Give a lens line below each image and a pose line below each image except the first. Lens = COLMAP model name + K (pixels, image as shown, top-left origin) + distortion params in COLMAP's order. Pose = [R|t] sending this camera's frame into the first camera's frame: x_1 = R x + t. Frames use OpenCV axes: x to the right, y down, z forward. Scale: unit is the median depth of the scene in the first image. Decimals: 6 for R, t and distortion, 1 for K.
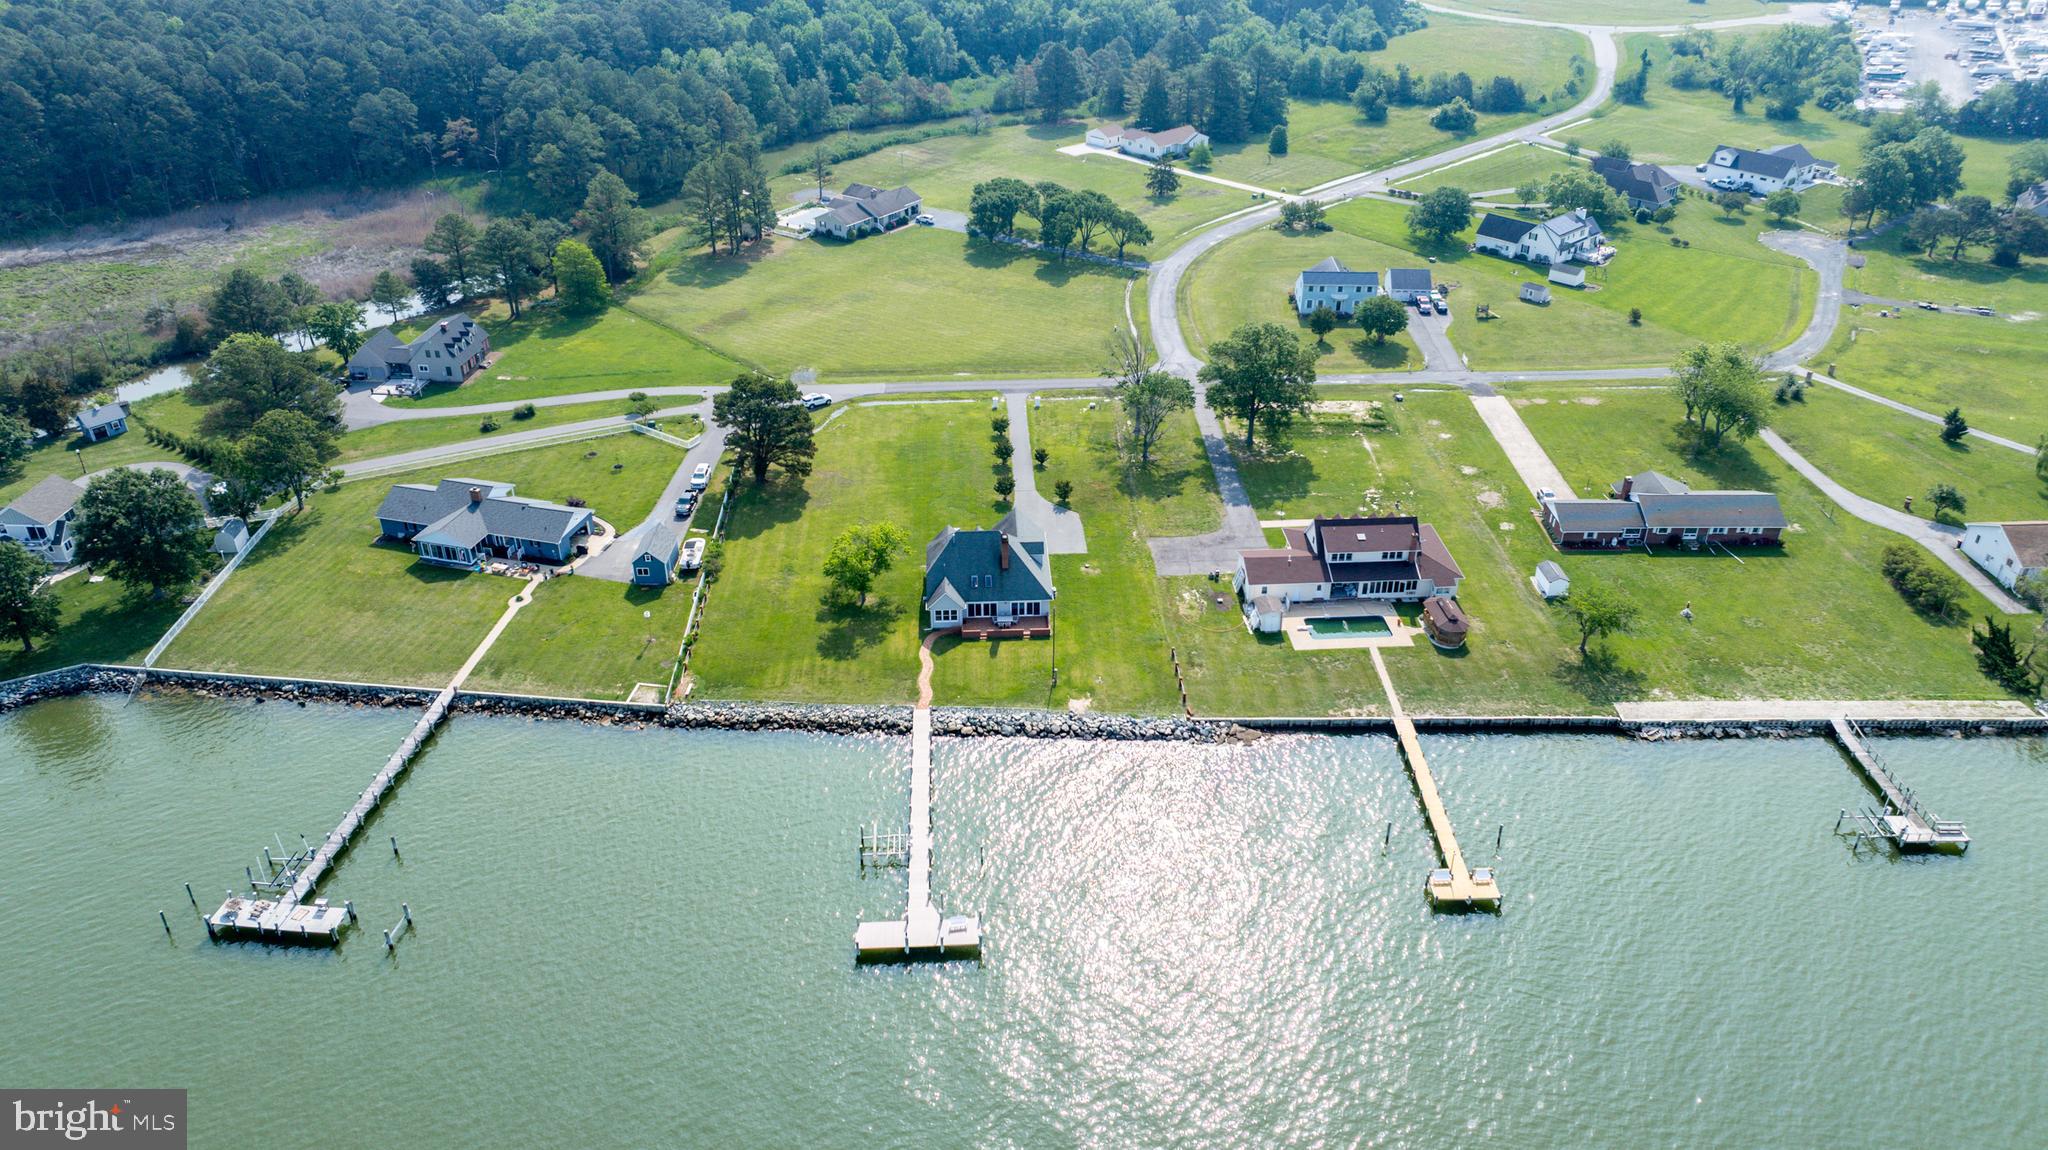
lens RADIAL K [[1329.4, 0, 1021.2], [0, 1329.4, 503.5], [0, 0, 1]] dist [-0.032286, 0.035480]
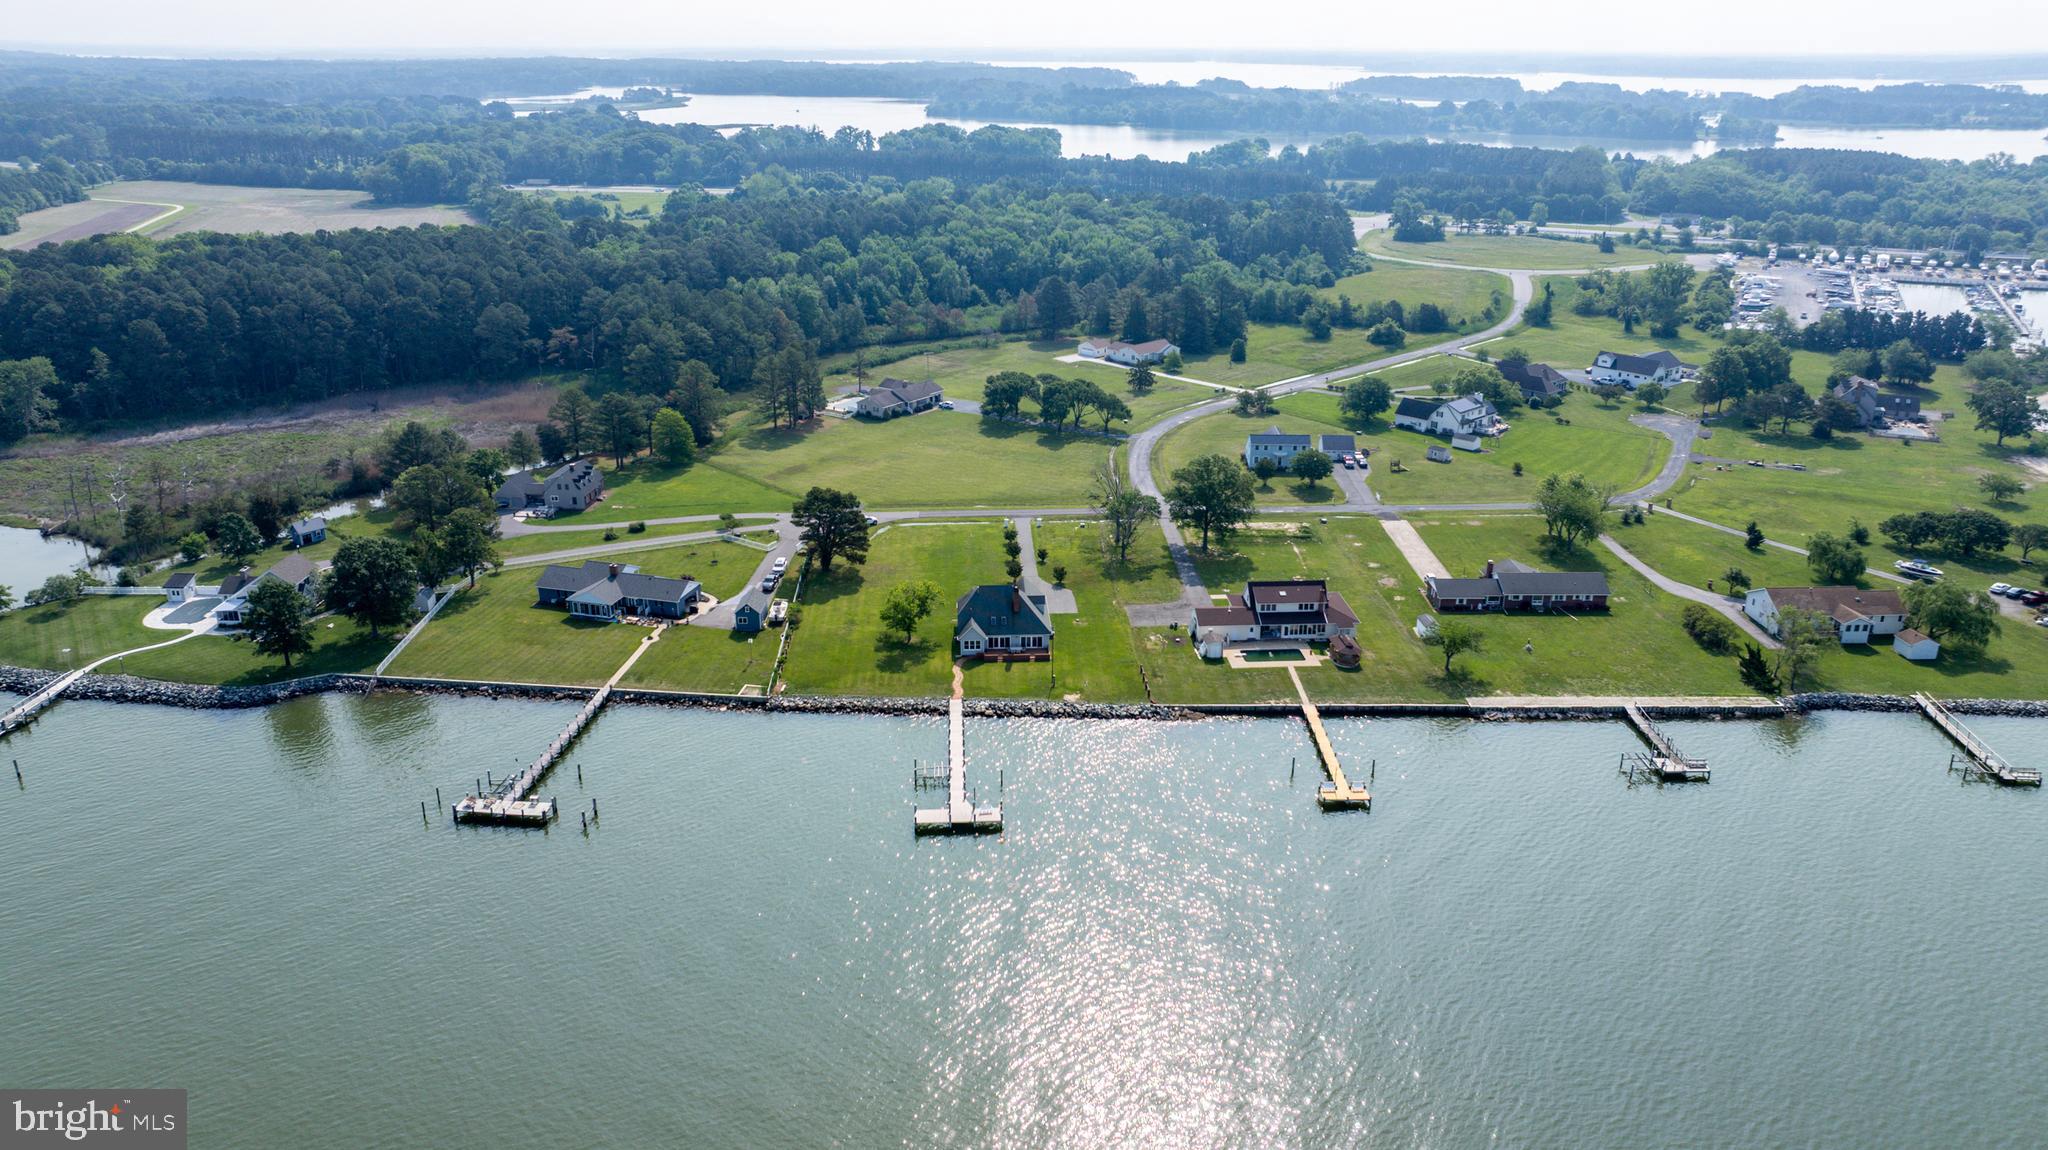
lens RADIAL K [[1415.6, 0, 1024.0], [0, 1415.6, 575.0], [0, 0, 1]] dist [-0.004640, -0.001671]
pose [[0.999990, 0.000798, 0.004407, -0.008786], [-0.000062, 0.986373, -0.164522, 0.206303], [-0.004479, 0.164520, 0.986364, -0.348678]]
